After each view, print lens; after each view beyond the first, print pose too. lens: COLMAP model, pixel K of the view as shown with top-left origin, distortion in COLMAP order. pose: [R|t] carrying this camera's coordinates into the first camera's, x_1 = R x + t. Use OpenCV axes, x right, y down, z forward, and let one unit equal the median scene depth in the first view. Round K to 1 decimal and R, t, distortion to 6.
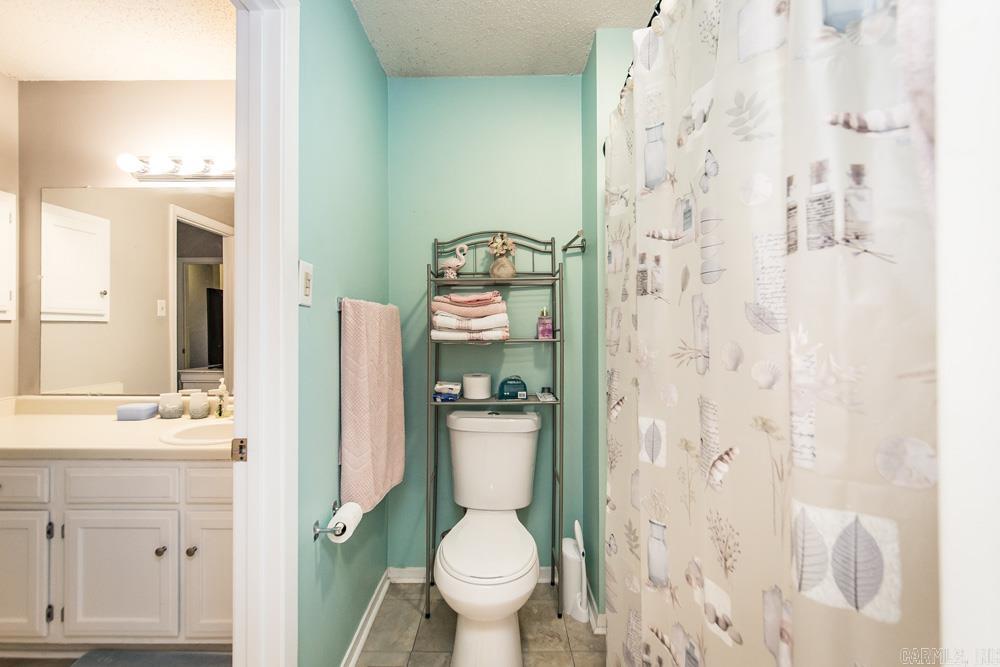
lens RADIAL K [[414.7, 0, 500.0], [0, 414.7, 333.5], [0, 0, 1]] dist [0.001298, 0.000183]
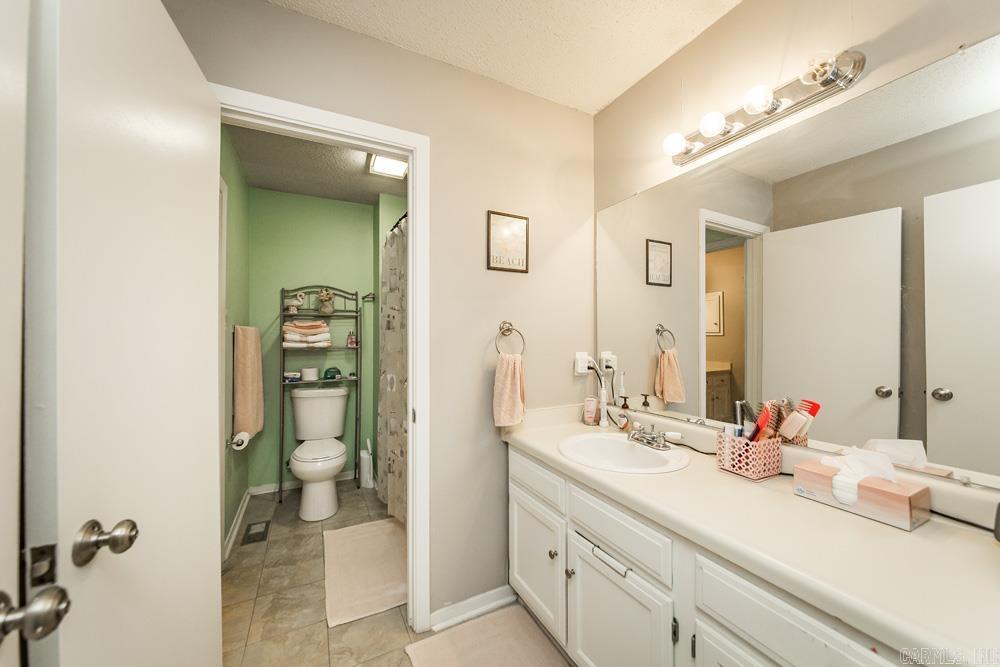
lens RADIAL K [[372.8, 0, 500.0], [0, 372.8, 333.5], [0, 0, 1]] dist [-0.000389, -0.000078]
pose [[0.888783, 0.007189, 0.458271, -0.068519], [0.003439, 0.999744, -0.022352, -0.005880], [-0.458314, 0.021442, 0.888531, -0.814436]]
